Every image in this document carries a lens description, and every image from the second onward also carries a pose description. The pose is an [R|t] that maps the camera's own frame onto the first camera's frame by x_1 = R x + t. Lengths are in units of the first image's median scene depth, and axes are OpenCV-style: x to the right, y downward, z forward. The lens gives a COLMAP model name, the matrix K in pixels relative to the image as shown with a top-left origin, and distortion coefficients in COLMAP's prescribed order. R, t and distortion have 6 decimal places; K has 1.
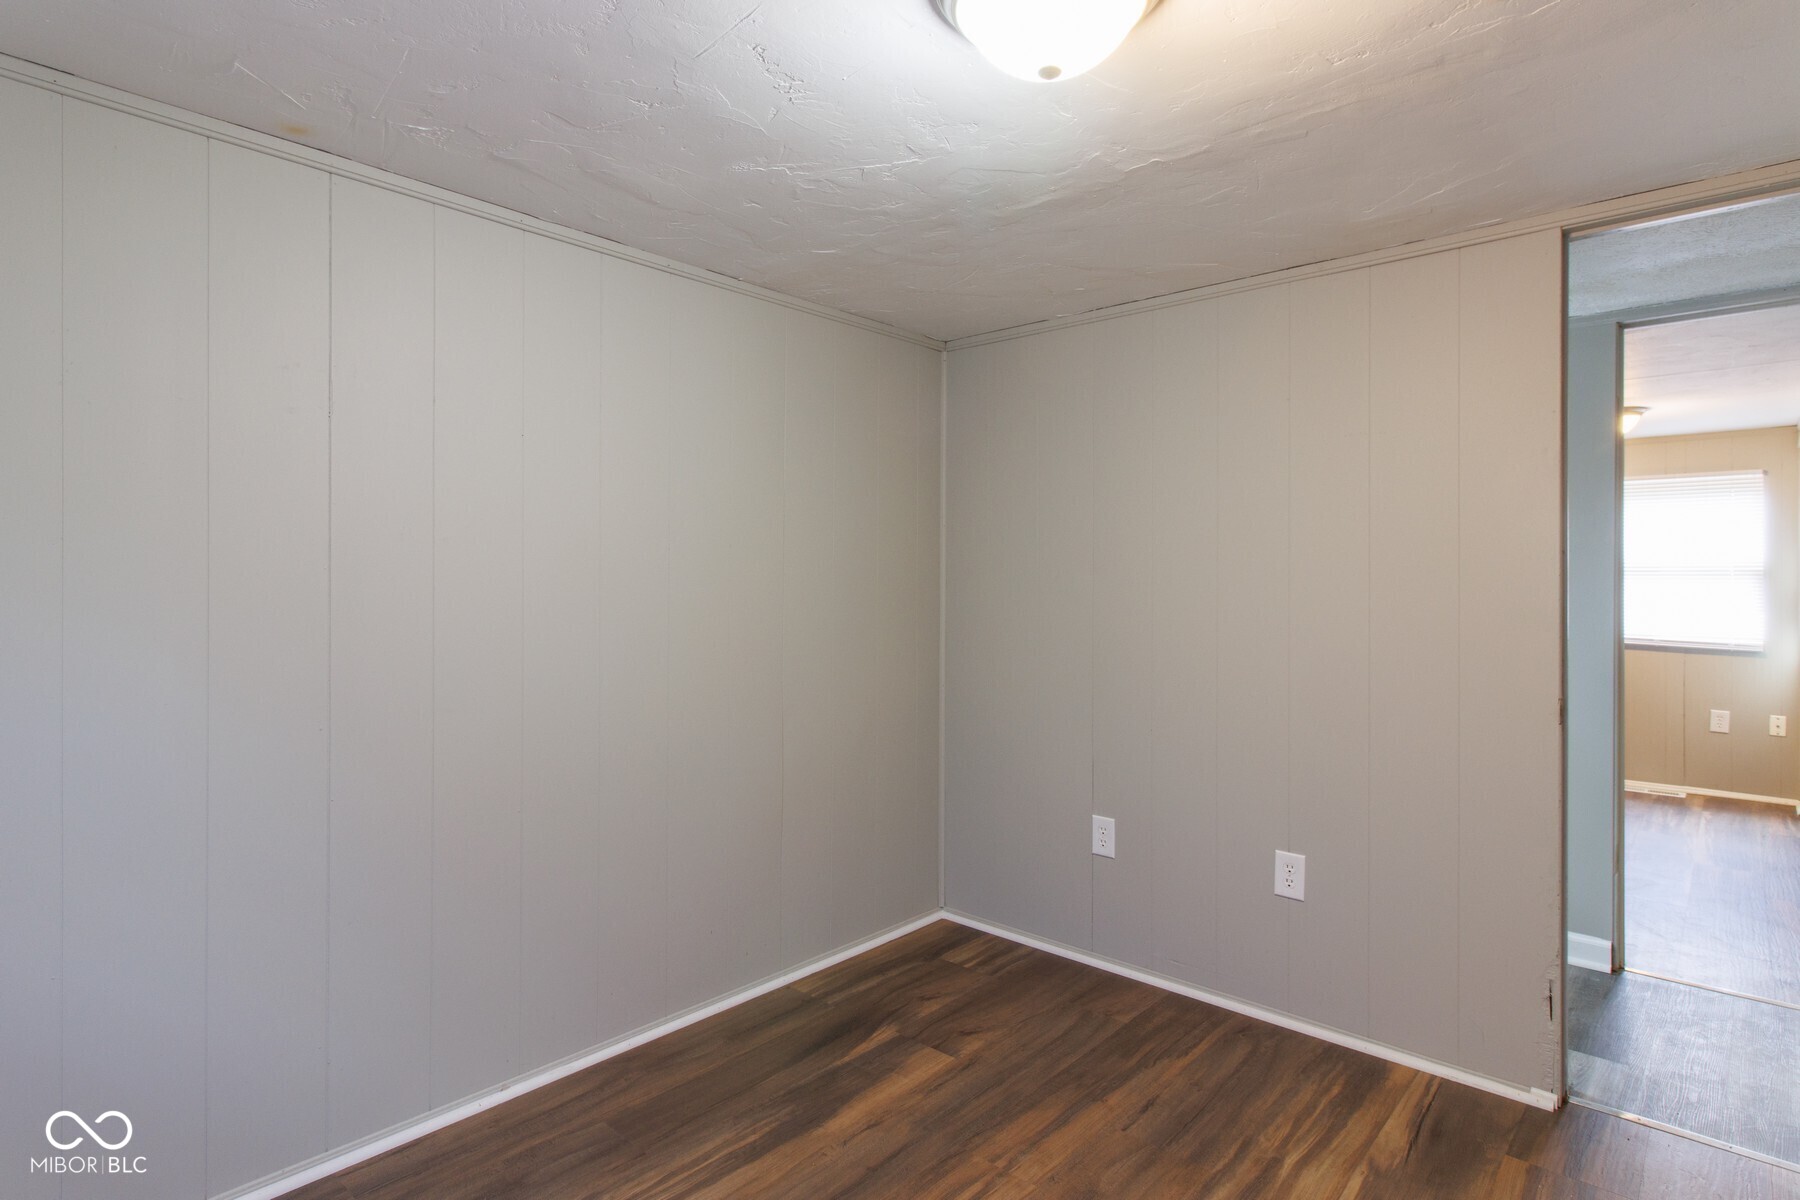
lens RADIAL K [[921.0, 0, 884.1], [0, 921.0, 590.1], [0, 0, 1]] dist [0.004007, 0.000585]
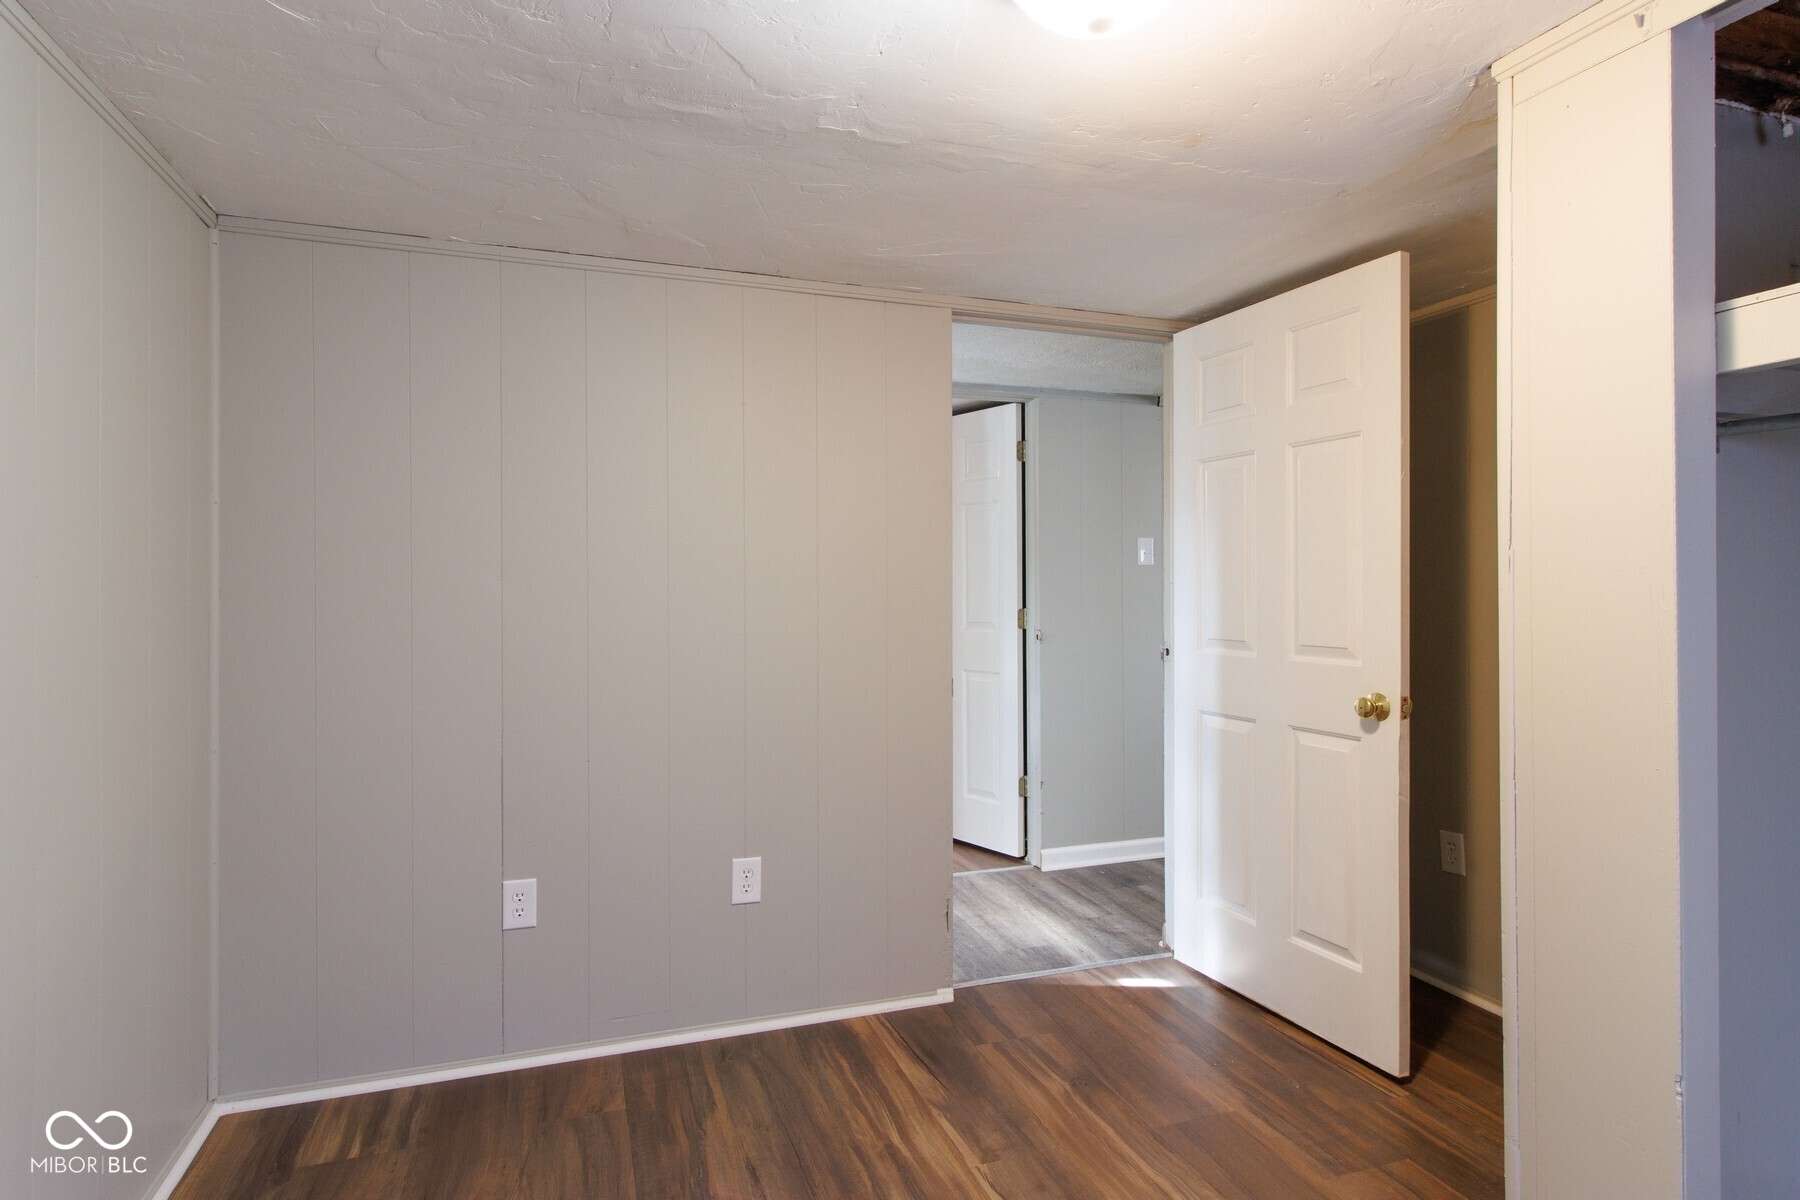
lens RADIAL K [[921.0, 0, 888.2], [0, 921.0, 603.1], [0, 0, 1]] dist [0.004007, 0.000585]
pose [[0.492213, -0.010765, 0.870408, -0.368106], [0.015080, 0.999879, 0.003839, 0.007405], [-0.870344, 0.011236, 0.492316, 0.389726]]
